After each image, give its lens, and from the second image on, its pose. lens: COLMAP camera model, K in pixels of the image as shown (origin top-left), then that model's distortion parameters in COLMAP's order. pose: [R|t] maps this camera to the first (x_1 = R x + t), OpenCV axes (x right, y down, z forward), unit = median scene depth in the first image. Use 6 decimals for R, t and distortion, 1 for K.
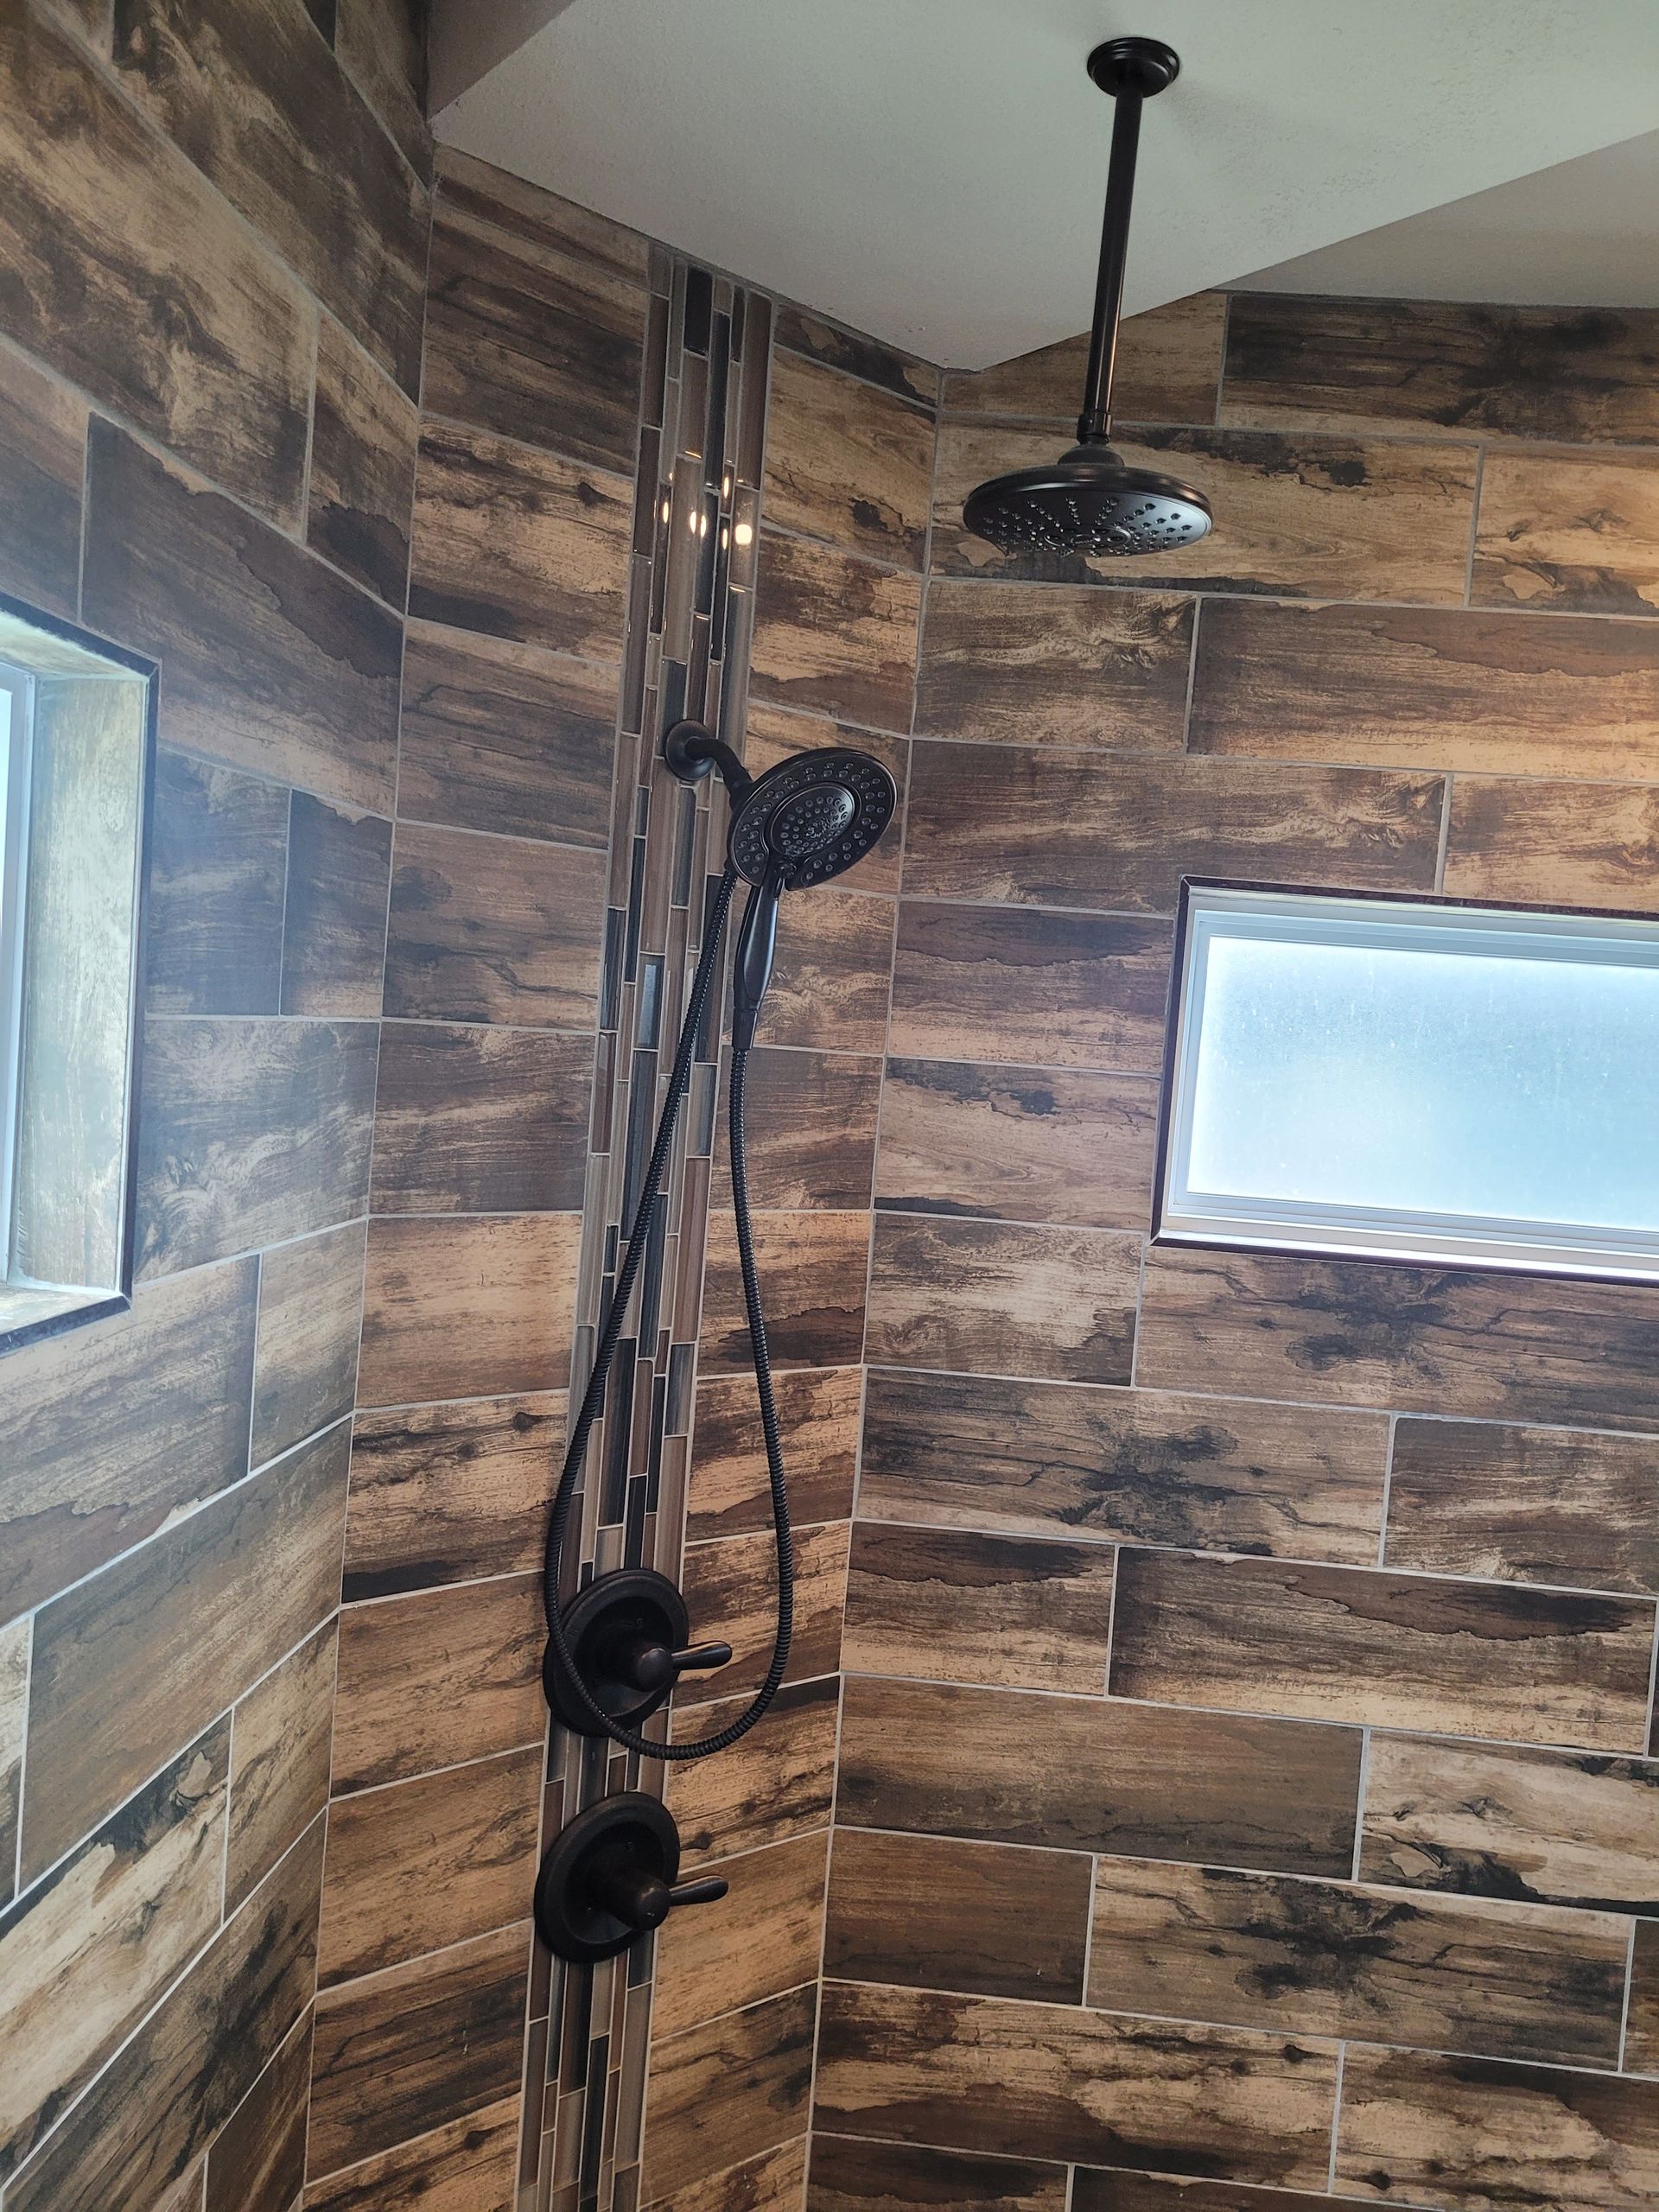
lens RADIAL K [[1664.2, 0, 838.4], [0, 1664.2, 1099.3], [0, 0, 1]] dist [0.055371, -0.044793]
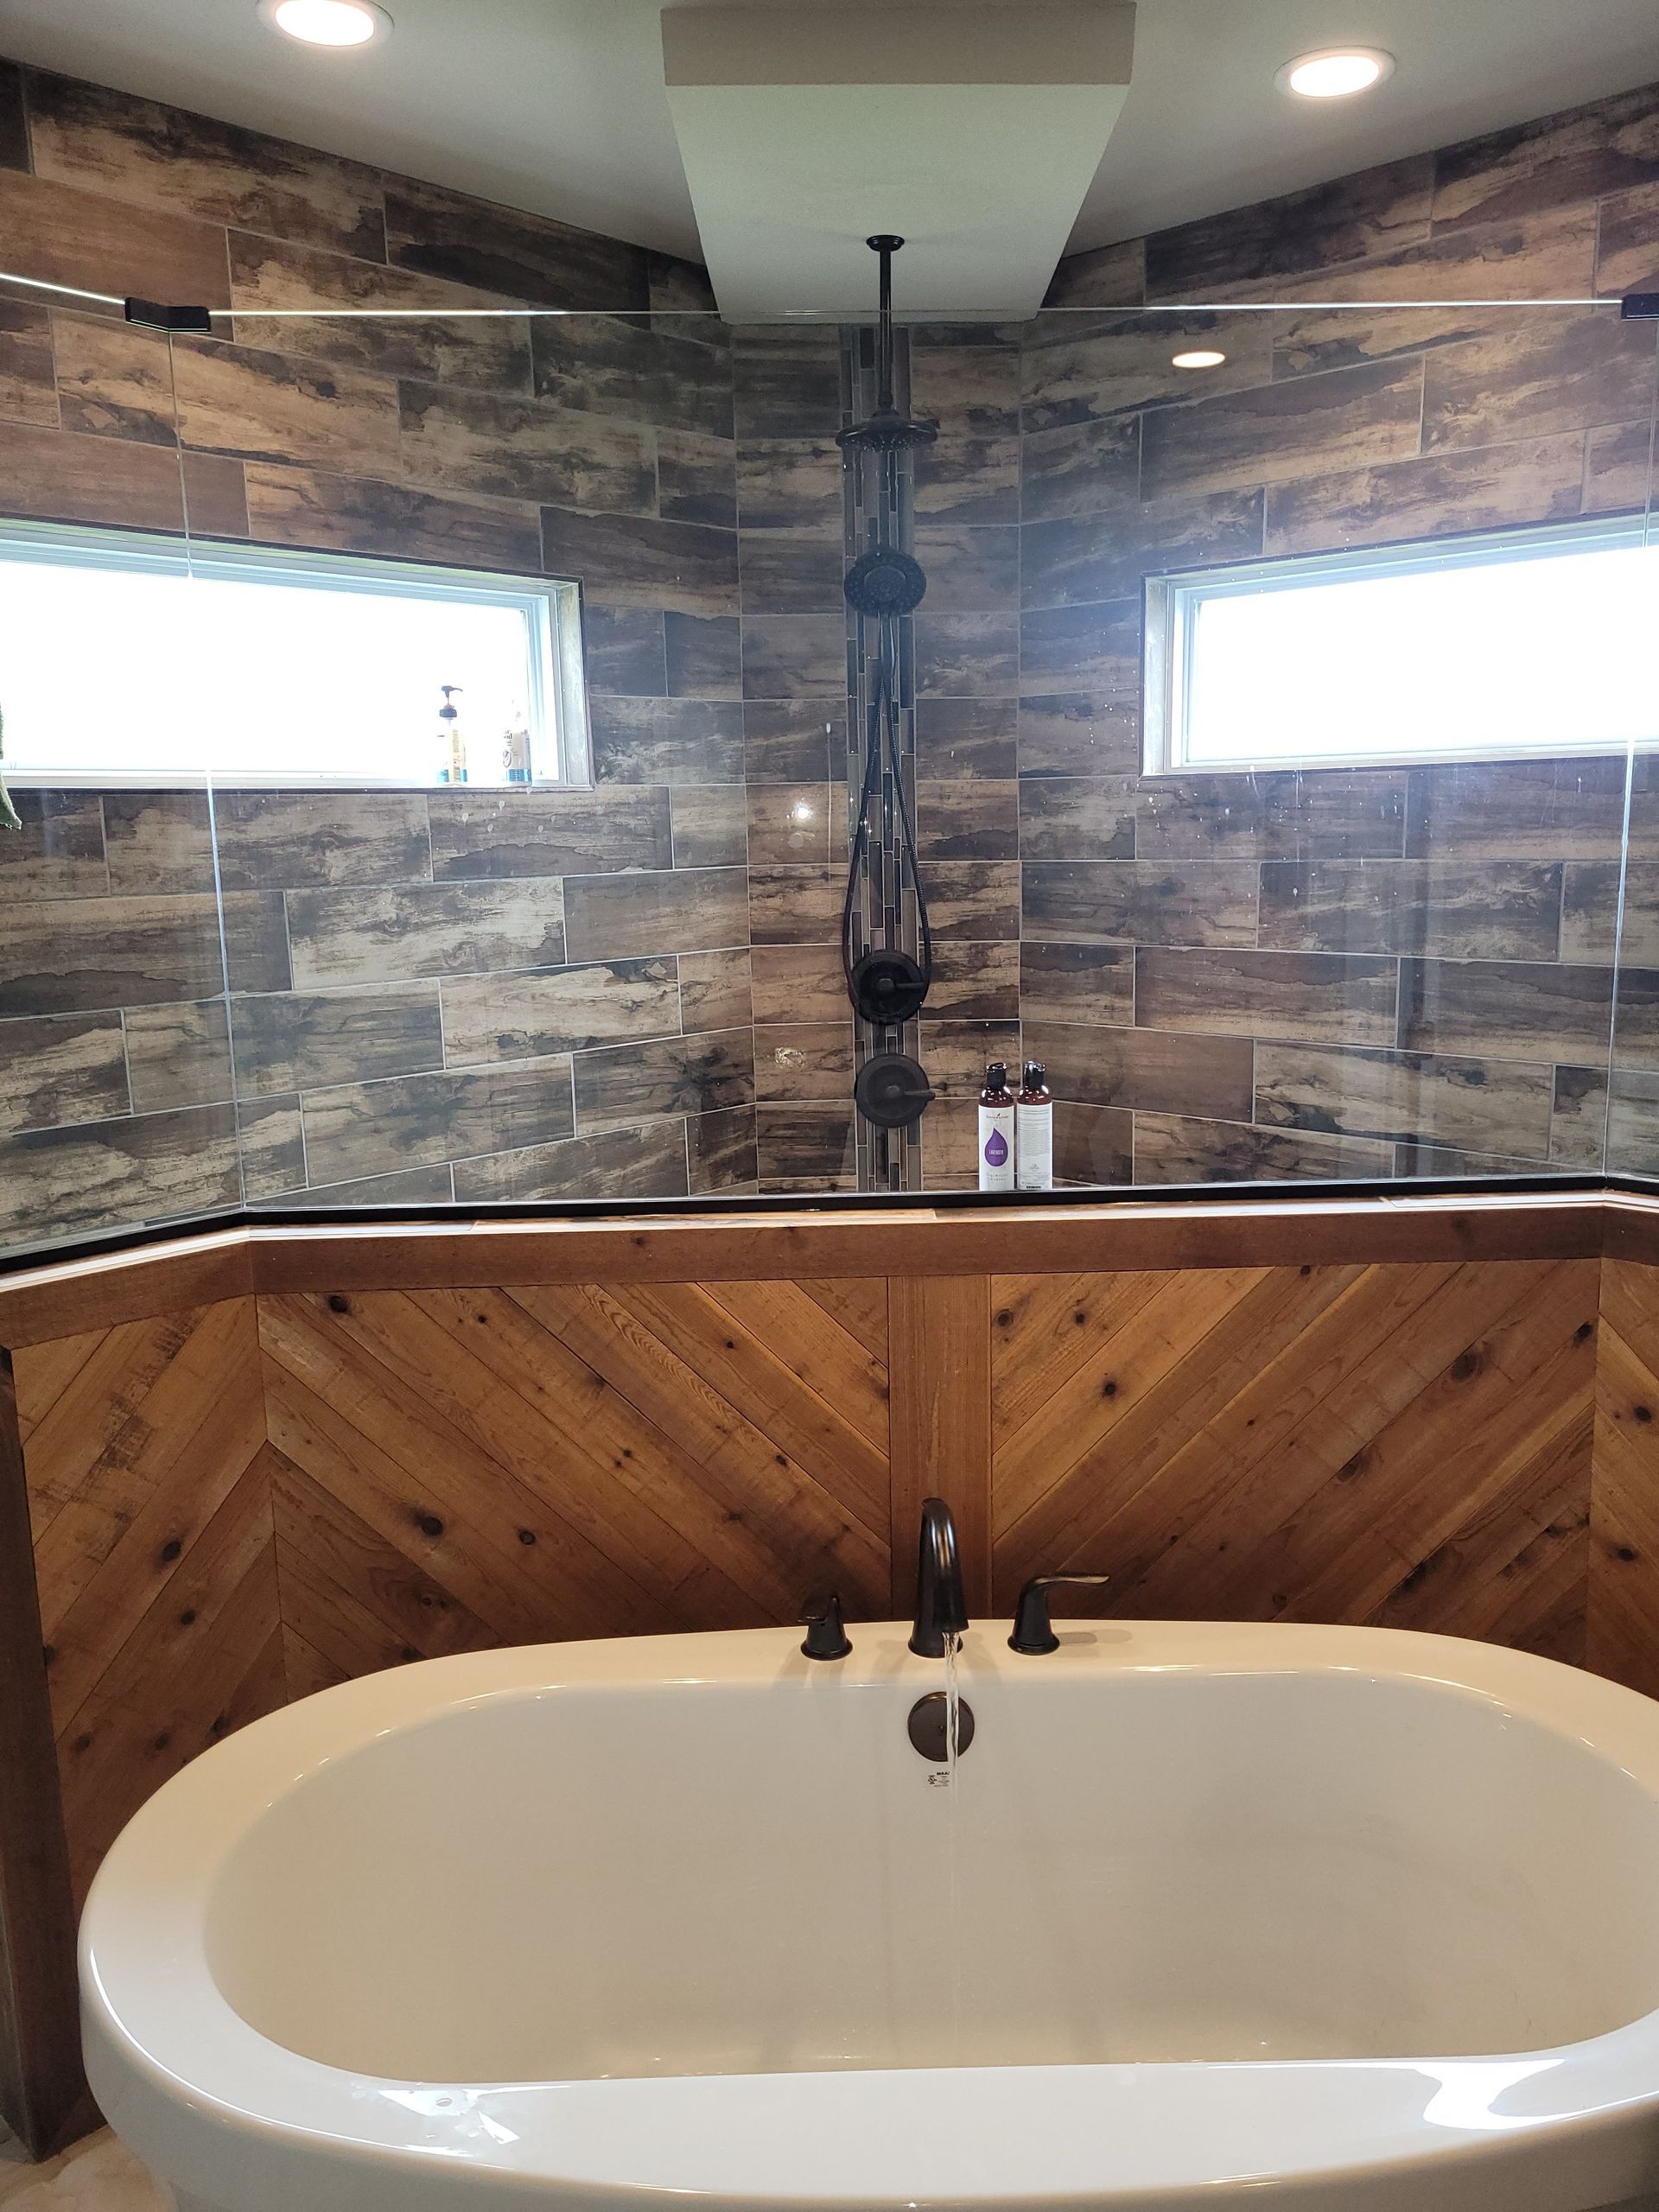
lens RADIAL K [[1664.2, 0, 838.4], [0, 1664.2, 1099.3], [0, 0, 1]] dist [0.055371, -0.044793]
pose [[0.765877, 0.016490, -0.642776, 1.144125], [0.050029, 0.995112, 0.085139, 0.268259], [0.641038, -0.097364, 0.761308, -0.667794]]
